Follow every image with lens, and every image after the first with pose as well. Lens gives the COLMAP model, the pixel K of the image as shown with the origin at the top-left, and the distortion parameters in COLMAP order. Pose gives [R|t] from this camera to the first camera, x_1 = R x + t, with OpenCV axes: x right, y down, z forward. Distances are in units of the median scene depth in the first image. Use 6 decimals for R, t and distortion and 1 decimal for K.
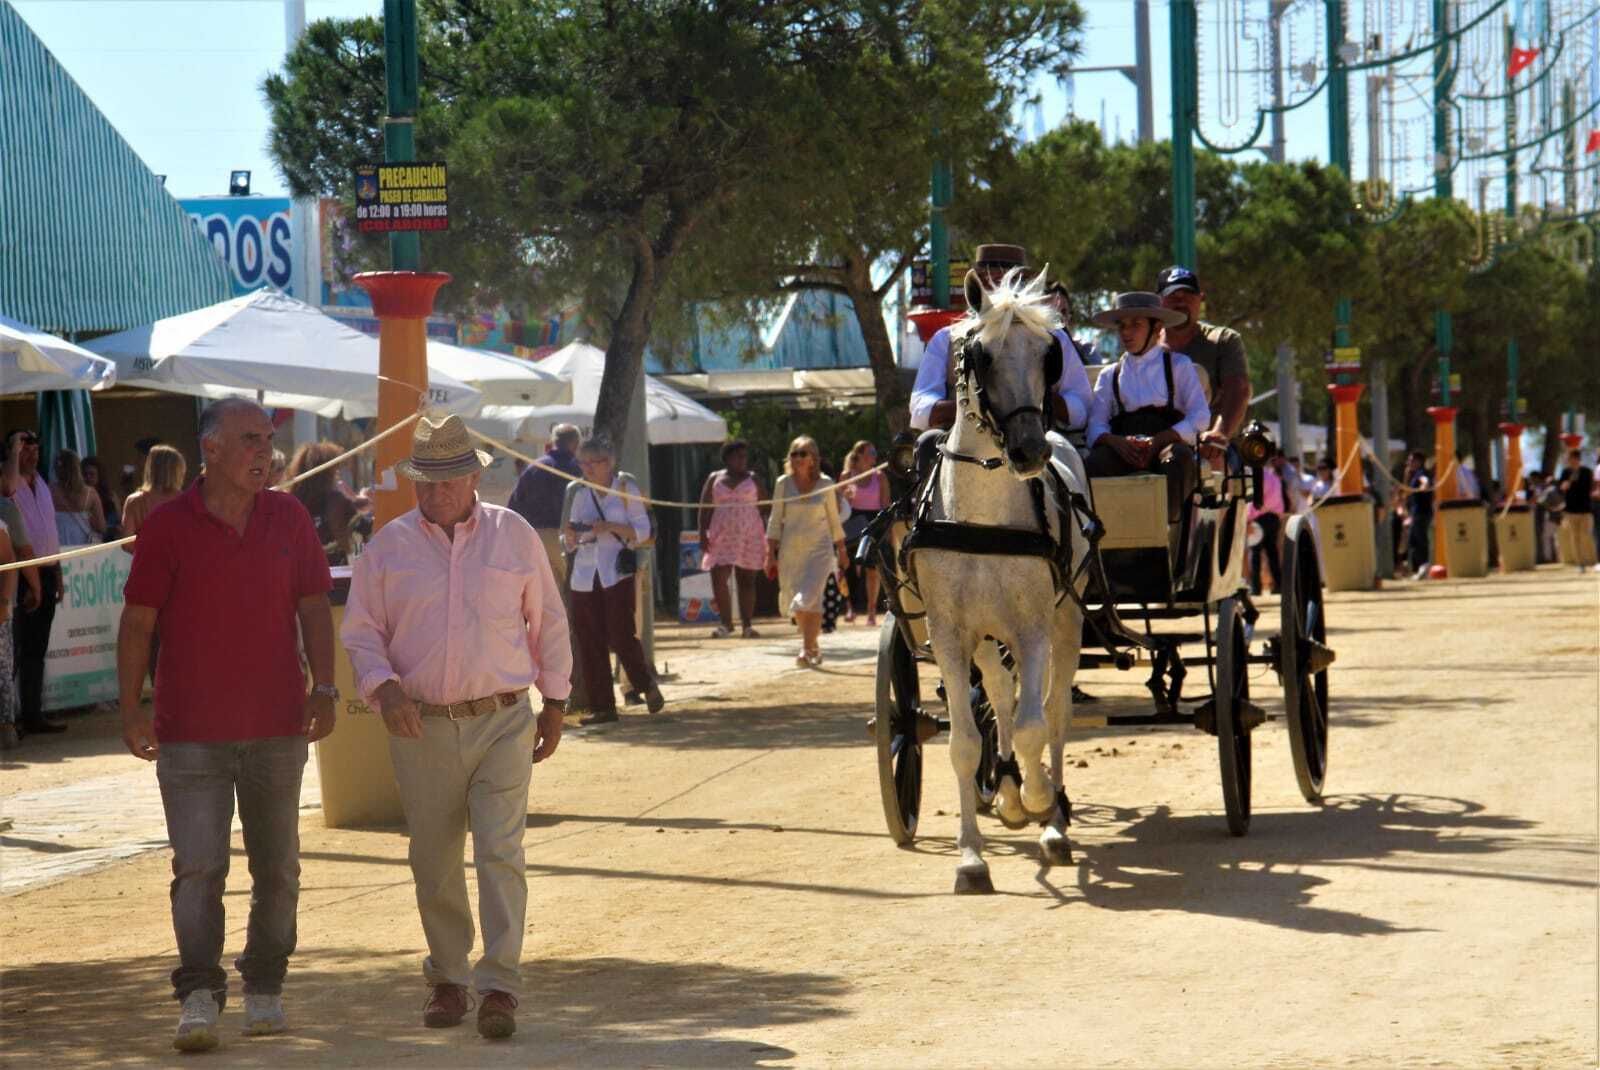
lens RADIAL K [[6465.1, 0, 800.0], [0, 6465.1, 535.0], [0, 0, 1]] dist [0.919331, -3.972512]
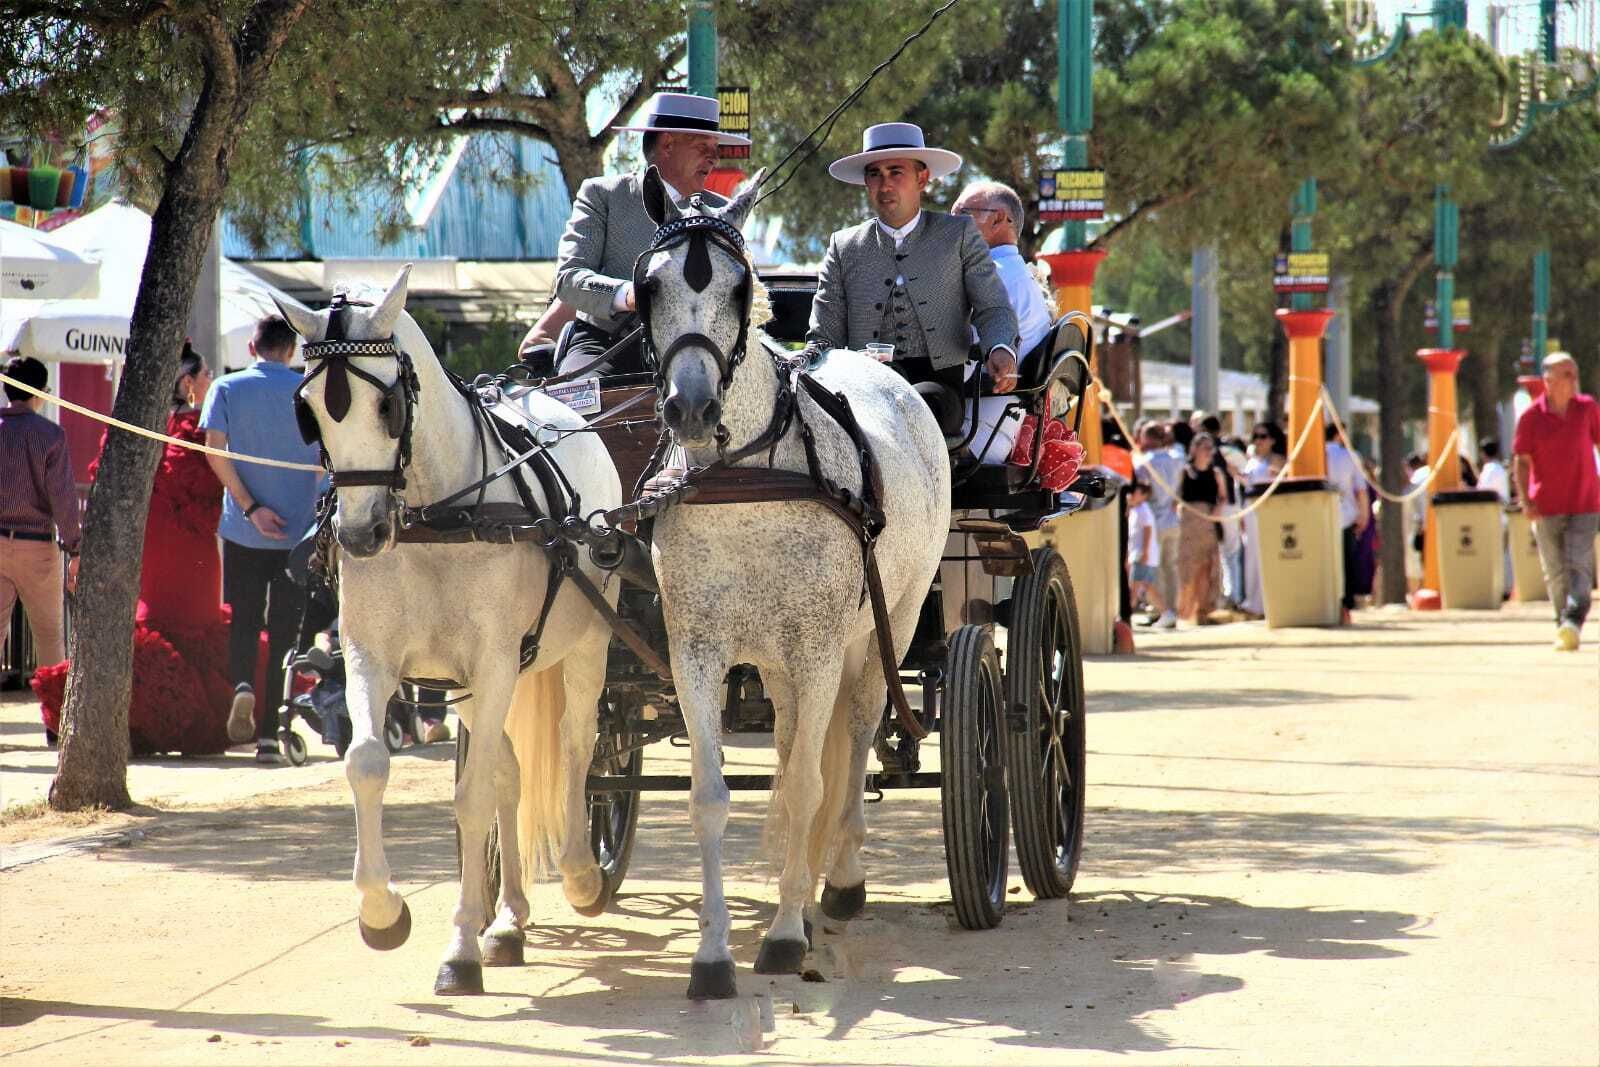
lens RADIAL K [[6465.1, 0, 800.0], [0, 6465.1, 533.5], [0, 0, 1]] dist [0.919331, -3.972512]
pose [[0.997817, 0.028852, 0.059409, -0.004617], [-0.029430, 0.999527, 0.008893, -0.005087], [-0.059124, -0.010622, 0.998194, 0.355548]]
